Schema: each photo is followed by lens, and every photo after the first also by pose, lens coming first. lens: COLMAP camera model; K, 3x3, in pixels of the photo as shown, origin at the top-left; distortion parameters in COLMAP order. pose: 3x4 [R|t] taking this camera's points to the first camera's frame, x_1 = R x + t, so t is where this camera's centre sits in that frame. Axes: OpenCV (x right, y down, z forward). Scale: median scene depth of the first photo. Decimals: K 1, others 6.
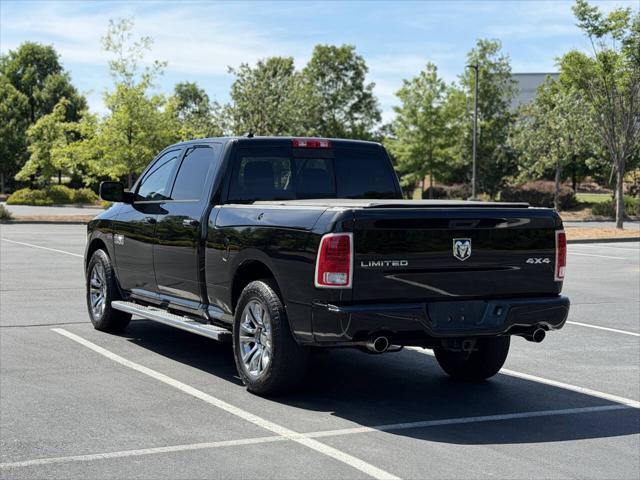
lens RADIAL K [[1185.9, 0, 320.0], [0, 1185.9, 240.0], [0, 0, 1]] dist [0.201697, -0.147263]
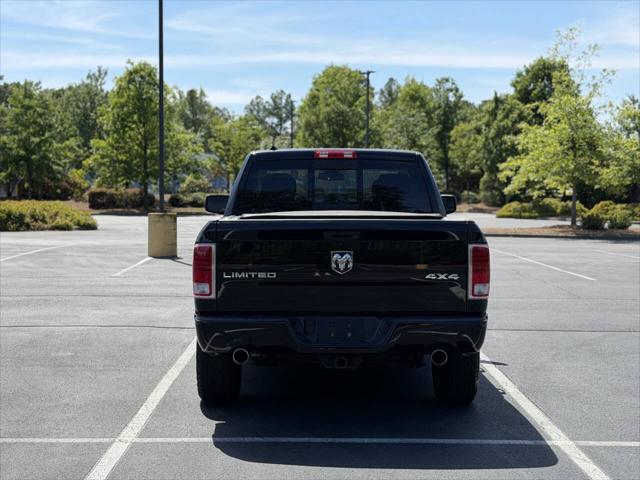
lens RADIAL K [[1185.9, 0, 320.0], [0, 1185.9, 240.0], [0, 0, 1]] dist [0.201697, -0.147263]
pose [[0.887098, 0.010063, -0.461471, 0.517671], [-0.015081, 0.999860, -0.007187, -0.002889], [0.461334, 0.013335, 0.887126, 0.135168]]
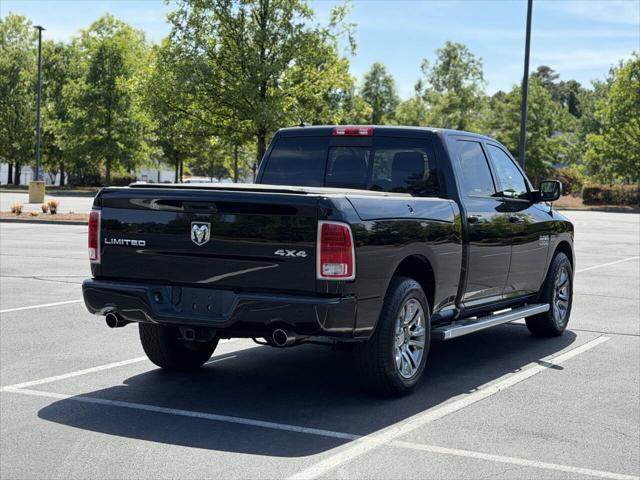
lens RADIAL K [[1185.9, 0, 320.0], [0, 1185.9, 240.0], [0, 0, 1]] dist [0.201697, -0.147263]
pose [[0.574094, 0.047213, -0.817427, 0.901800], [-0.063302, 0.997907, 0.013180, -0.005412], [0.816339, 0.044178, 0.575881, 0.504883]]
